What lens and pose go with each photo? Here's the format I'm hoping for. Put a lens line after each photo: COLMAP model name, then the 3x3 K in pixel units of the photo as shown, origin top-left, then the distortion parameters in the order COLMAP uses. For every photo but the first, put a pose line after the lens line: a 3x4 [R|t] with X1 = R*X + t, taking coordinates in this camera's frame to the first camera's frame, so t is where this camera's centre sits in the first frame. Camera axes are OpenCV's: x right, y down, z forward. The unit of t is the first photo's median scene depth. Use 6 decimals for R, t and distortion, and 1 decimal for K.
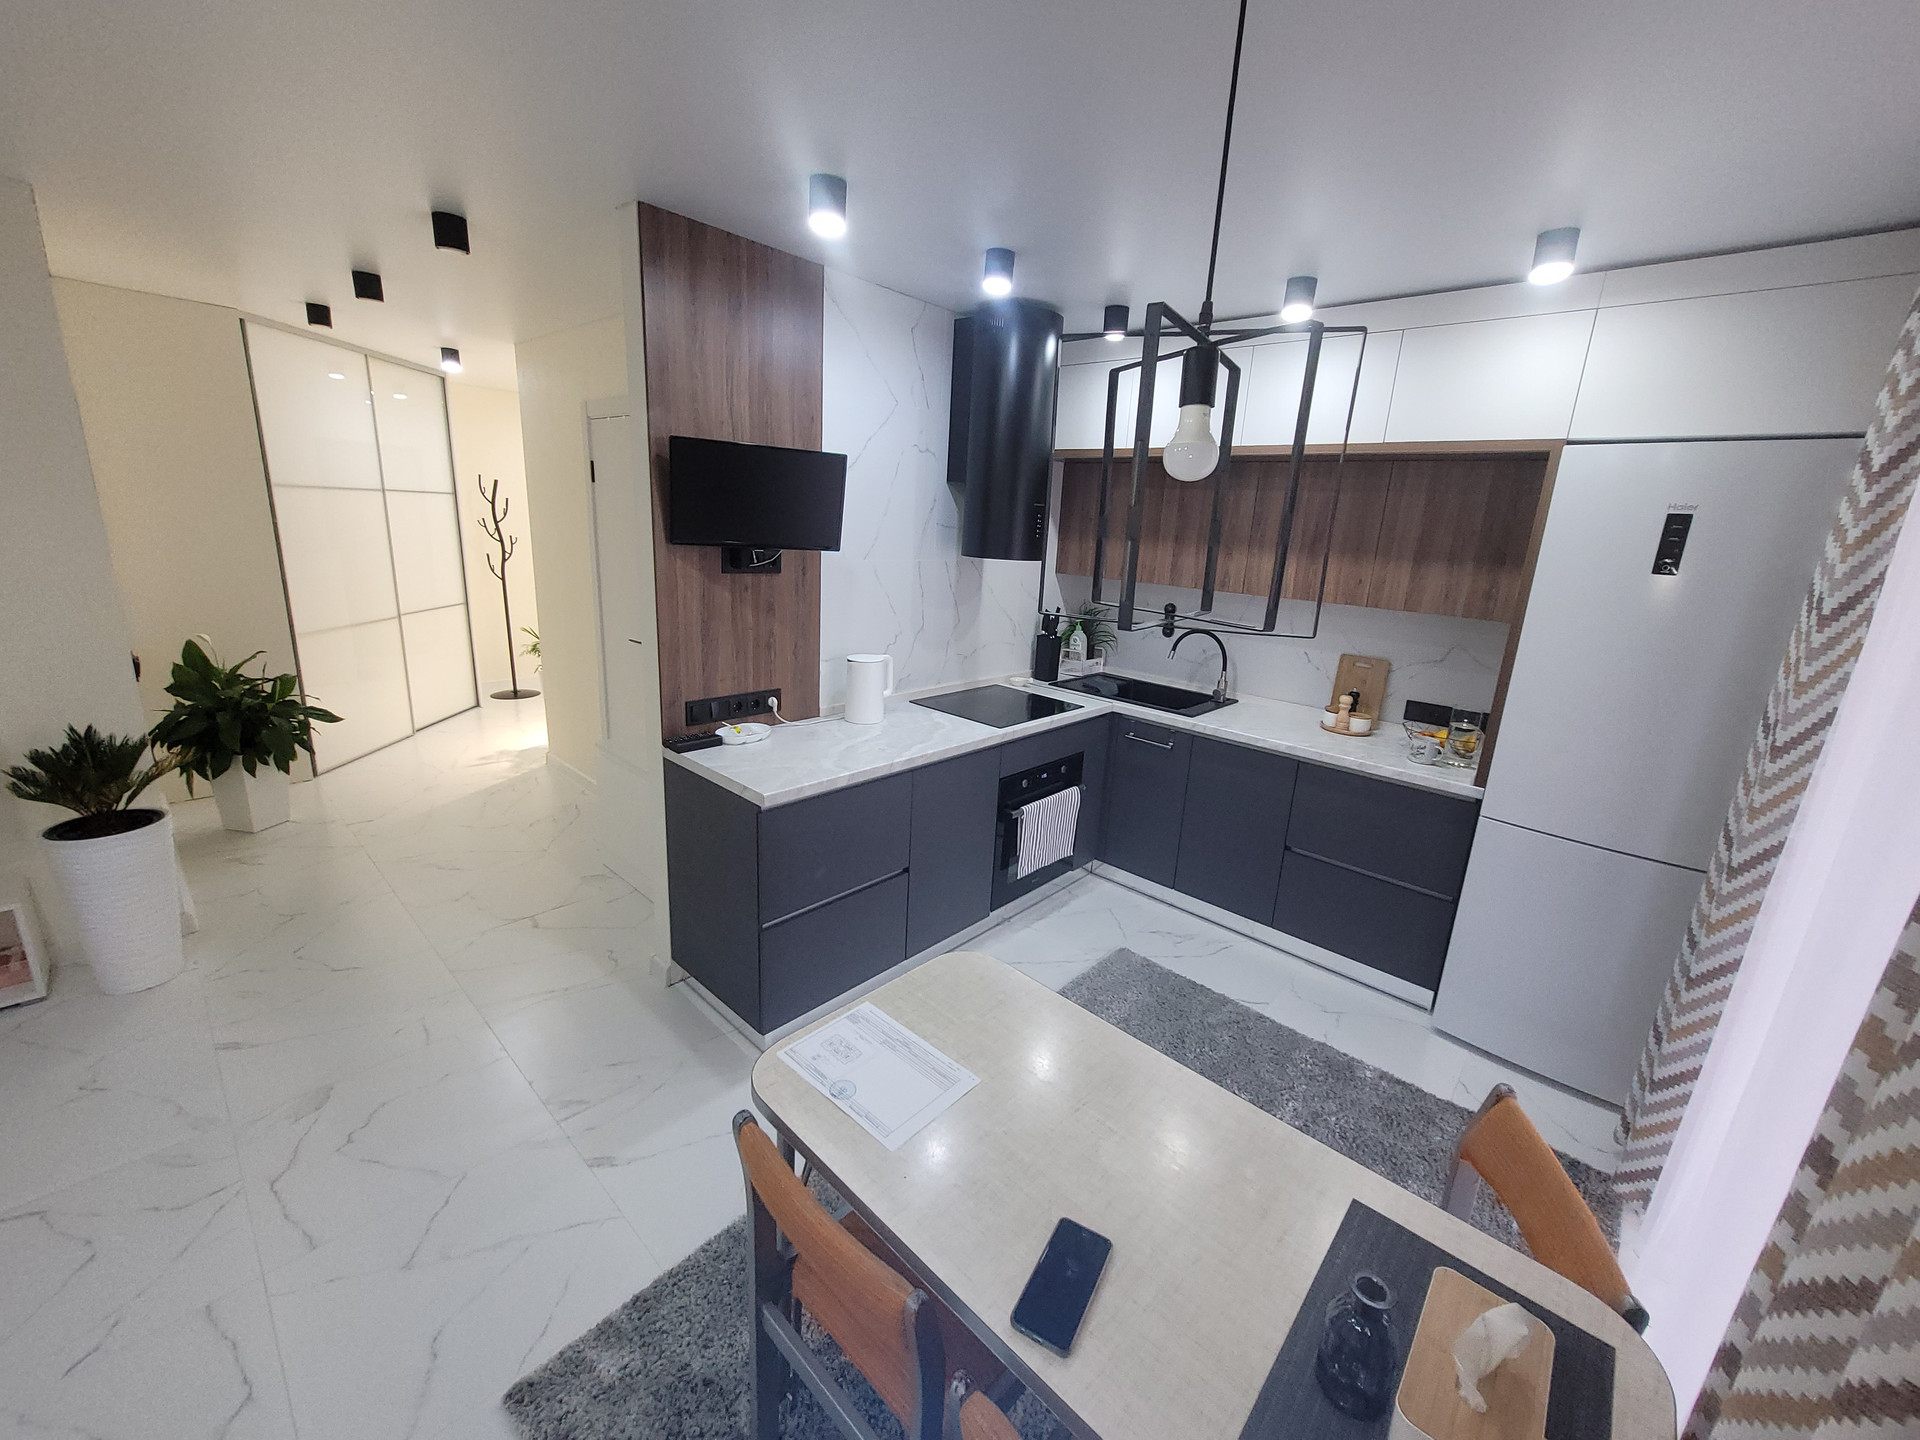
lens RADIAL K [[755.3, 0, 973.6], [0, 755.3, 710.7], [0, 0, 1]] dist [0.000413, 0.000166]
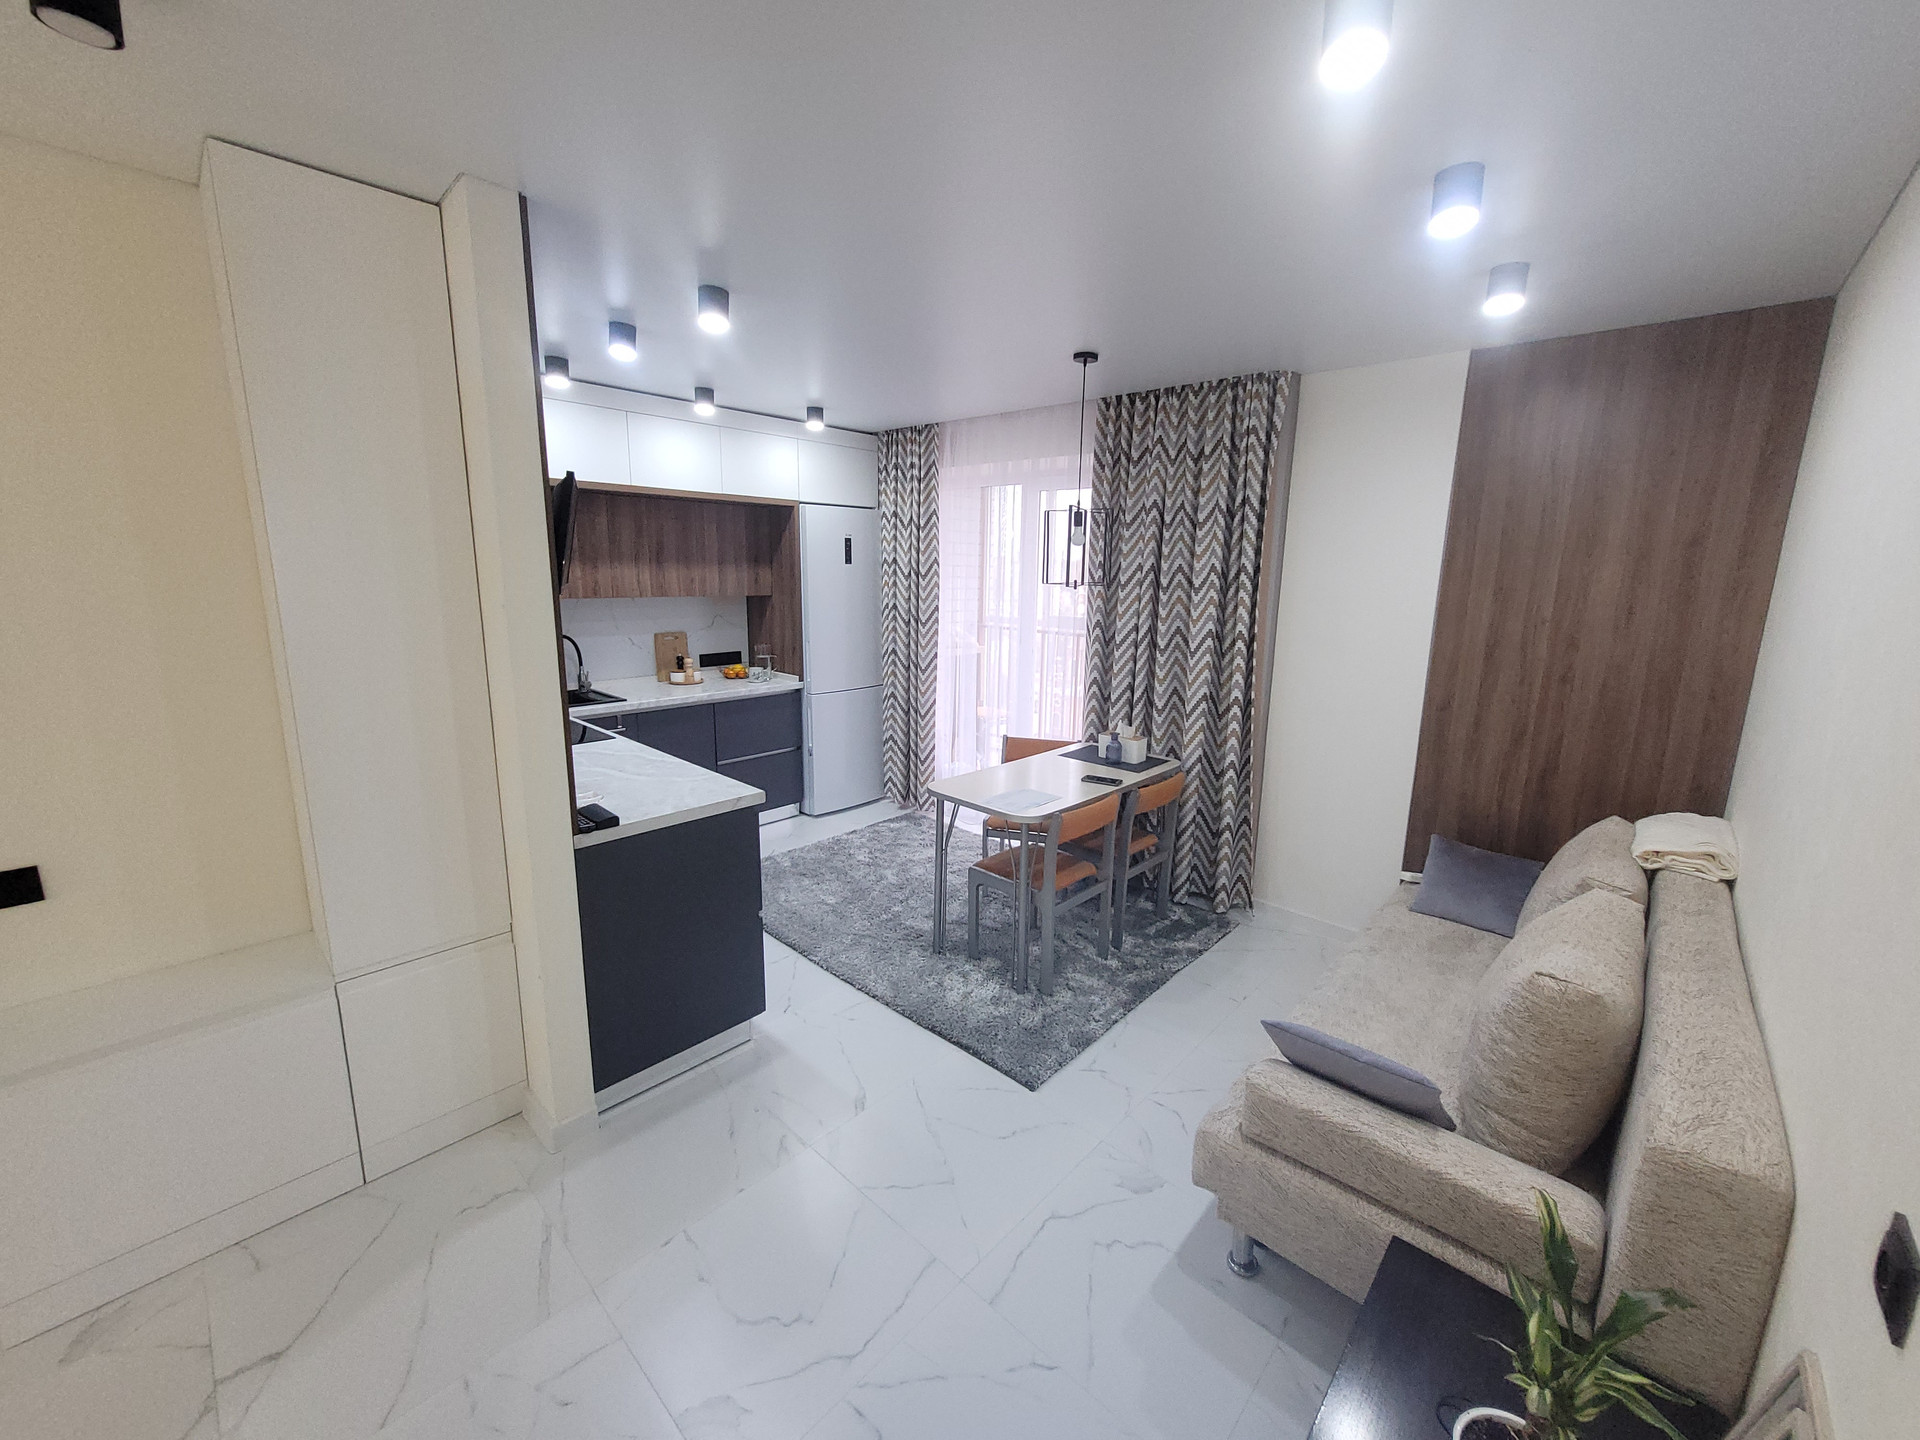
lens RADIAL K [[755.3, 0, 973.6], [0, 755.3, 710.7], [0, 0, 1]] dist [0.000413, 0.000166]
pose [[0.014345, -0.242919, 0.969940, -1.100661], [0.228244, 0.945225, 0.233354, -0.163169], [-0.973498, 0.218036, 0.069004, 0.453169]]
